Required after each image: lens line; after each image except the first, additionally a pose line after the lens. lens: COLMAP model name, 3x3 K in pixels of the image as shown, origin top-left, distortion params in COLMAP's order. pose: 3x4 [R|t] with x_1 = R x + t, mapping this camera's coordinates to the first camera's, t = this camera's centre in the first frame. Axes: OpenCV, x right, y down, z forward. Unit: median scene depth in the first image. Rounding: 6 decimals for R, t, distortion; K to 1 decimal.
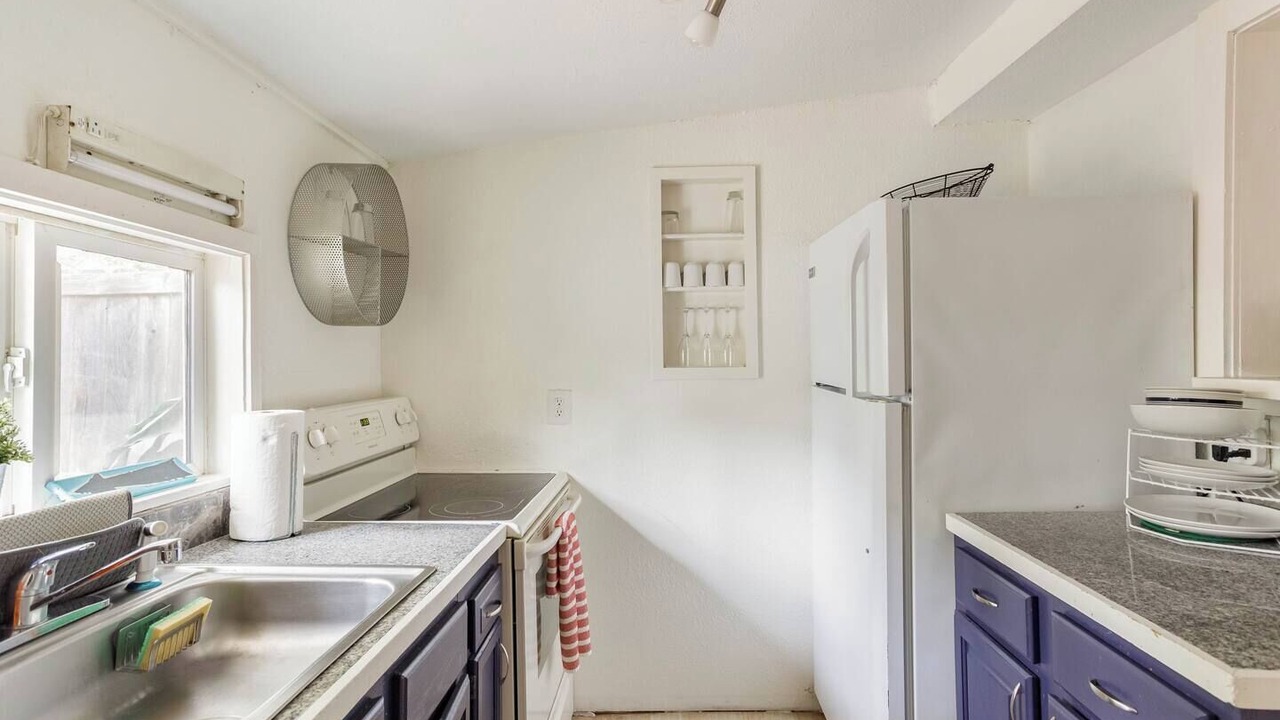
lens RADIAL K [[661.3, 0, 637.3], [0, 661.3, 357.8], [0, 0, 1]] dist [-0.018257, 0.003550]
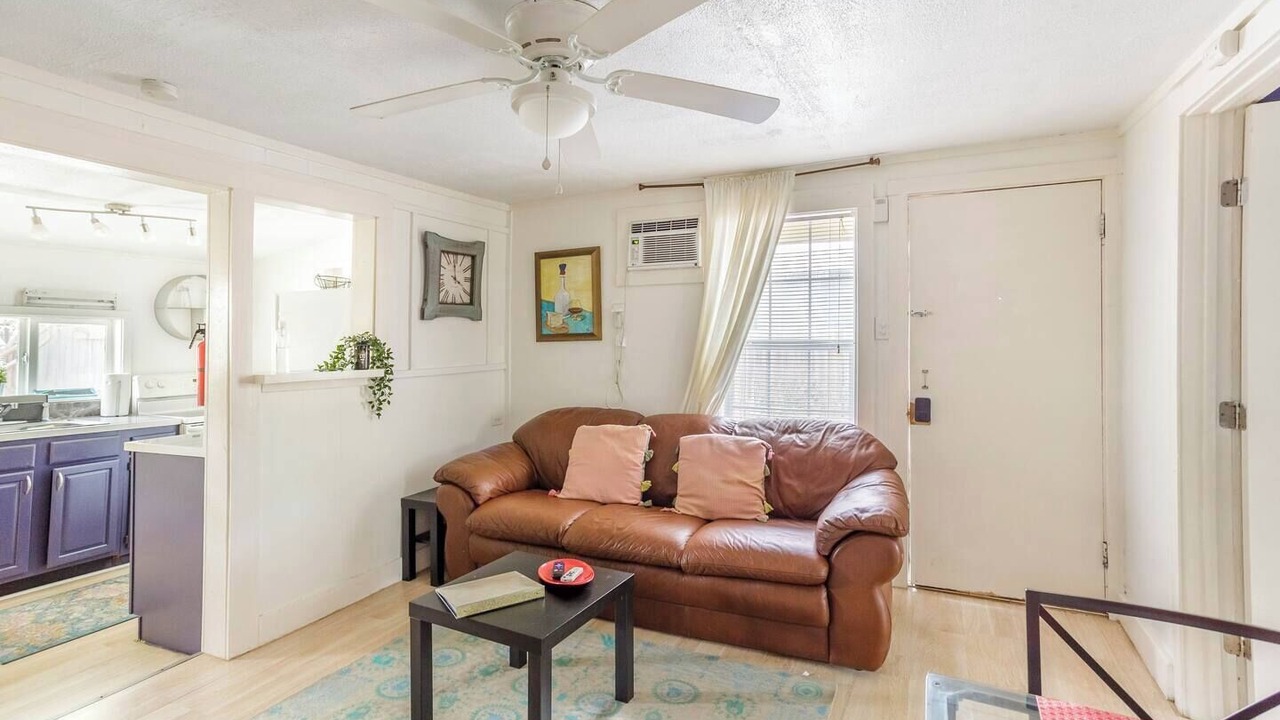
lens RADIAL K [[624.4, 0, 654.1], [0, 624.4, 327.6], [0, 0, 1]] dist [-0.000389, 0.014060]
pose [[0.911268, -0.002899, -0.411804, 2.532268], [-0.005399, 0.999805, -0.018987, -0.075945], [0.411779, 0.019525, 0.911074, -0.521995]]
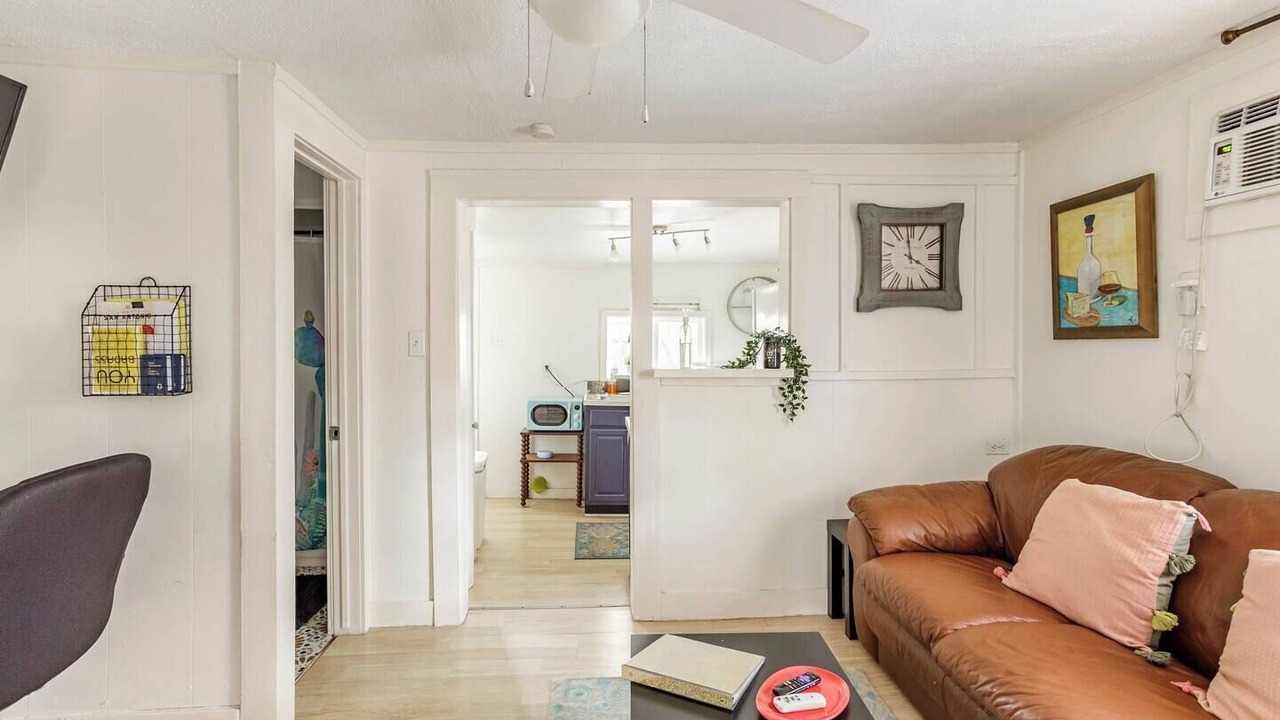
lens RADIAL K [[632.7, 0, 627.8], [0, 632.7, 338.8], [0, 0, 1]] dist [0.014576, 0.006991]
pose [[0.071262, 0.014645, -0.997350, 2.676408], [-0.002994, 0.999891, 0.014468, -0.086959], [0.997453, 0.001955, 0.071299, 0.325116]]
